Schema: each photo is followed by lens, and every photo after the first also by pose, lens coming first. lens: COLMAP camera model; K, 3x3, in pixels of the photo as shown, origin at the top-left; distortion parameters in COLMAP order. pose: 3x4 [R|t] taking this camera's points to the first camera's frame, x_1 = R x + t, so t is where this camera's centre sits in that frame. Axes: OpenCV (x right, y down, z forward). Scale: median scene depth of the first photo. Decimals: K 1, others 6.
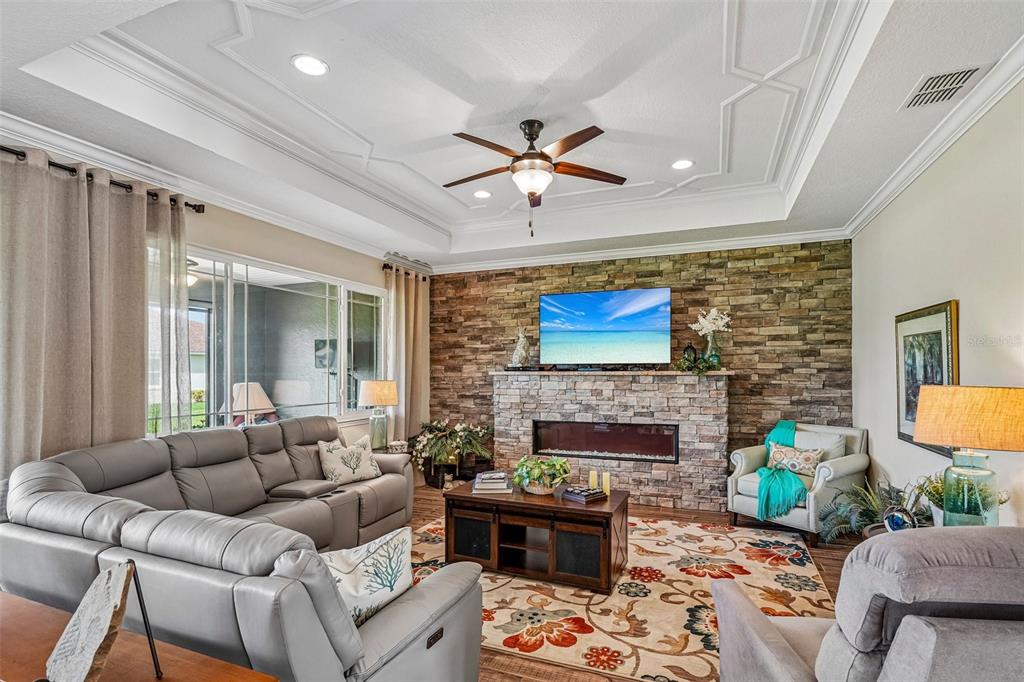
lens RADIAL K [[475.6, 0, 540.5], [0, 475.6, 369.4], [0, 0, 1]] dist [-0.003538, 0.000074]
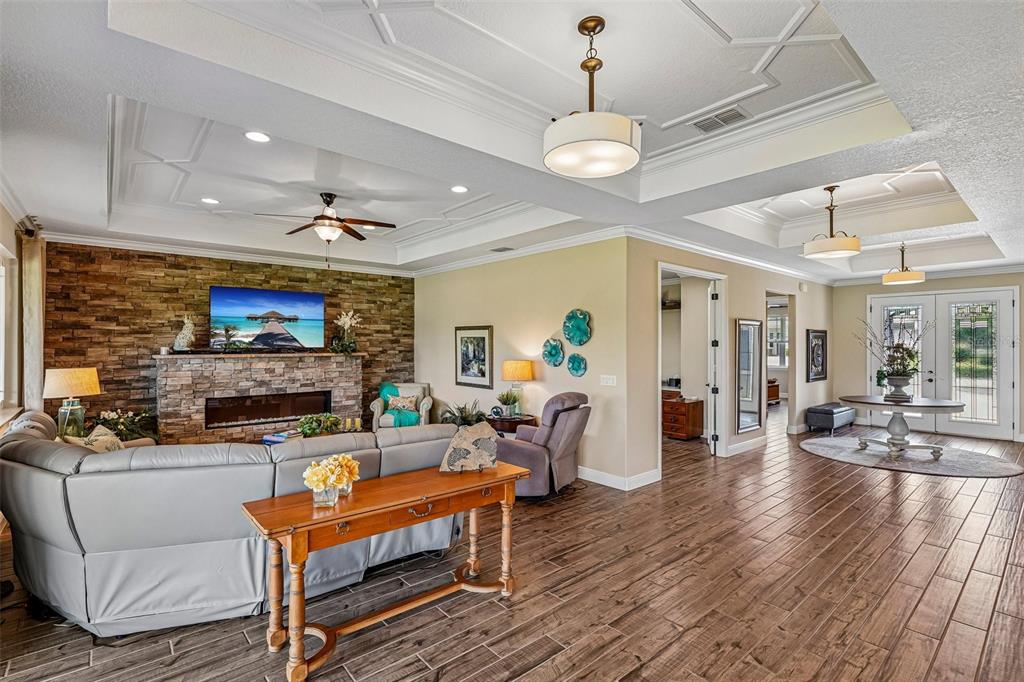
lens RADIAL K [[475.6, 0, 484.6], [0, 475.6, 344.3], [0, 0, 1]] dist [-0.003538, 0.000074]
pose [[0.514045, 0.001961, 0.857761, -0.663567], [-0.004998, 0.999987, 0.000709, -0.024832], [-0.857749, -0.004652, 0.514048, -0.132386]]
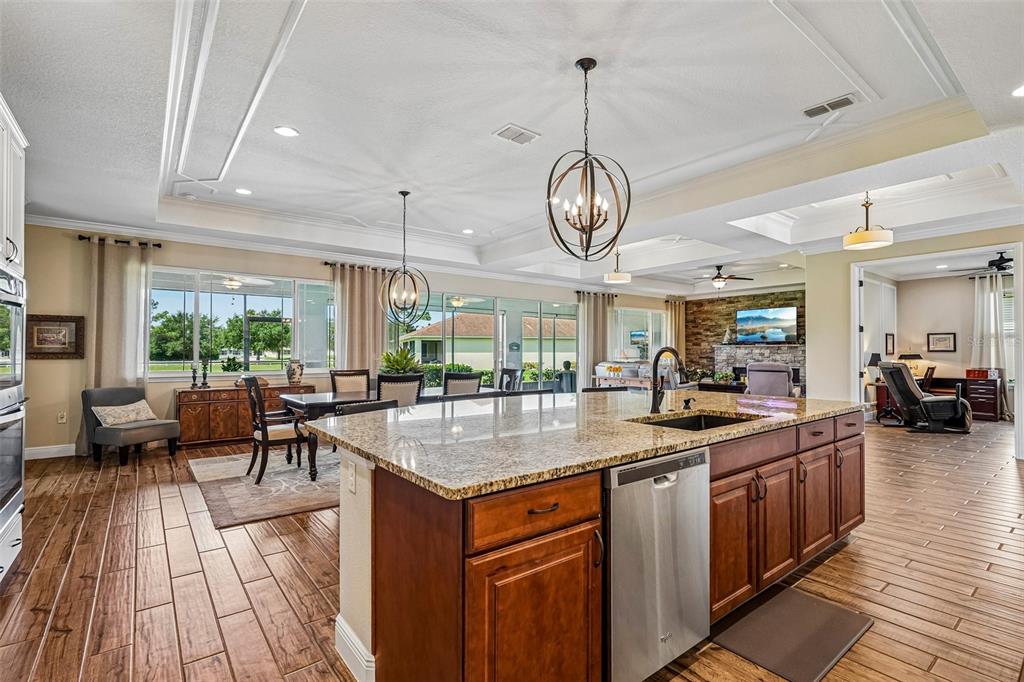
lens RADIAL K [[475.6, 0, 523.0], [0, 475.6, 344.1], [0, 0, 1]] dist [-0.003538, 0.000074]
pose [[0.849988, -0.005868, -0.526769, 0.339016], [0.000400, 0.999945, -0.010494, 0.023649], [0.526802, 0.008709, 0.849944, -1.487738]]
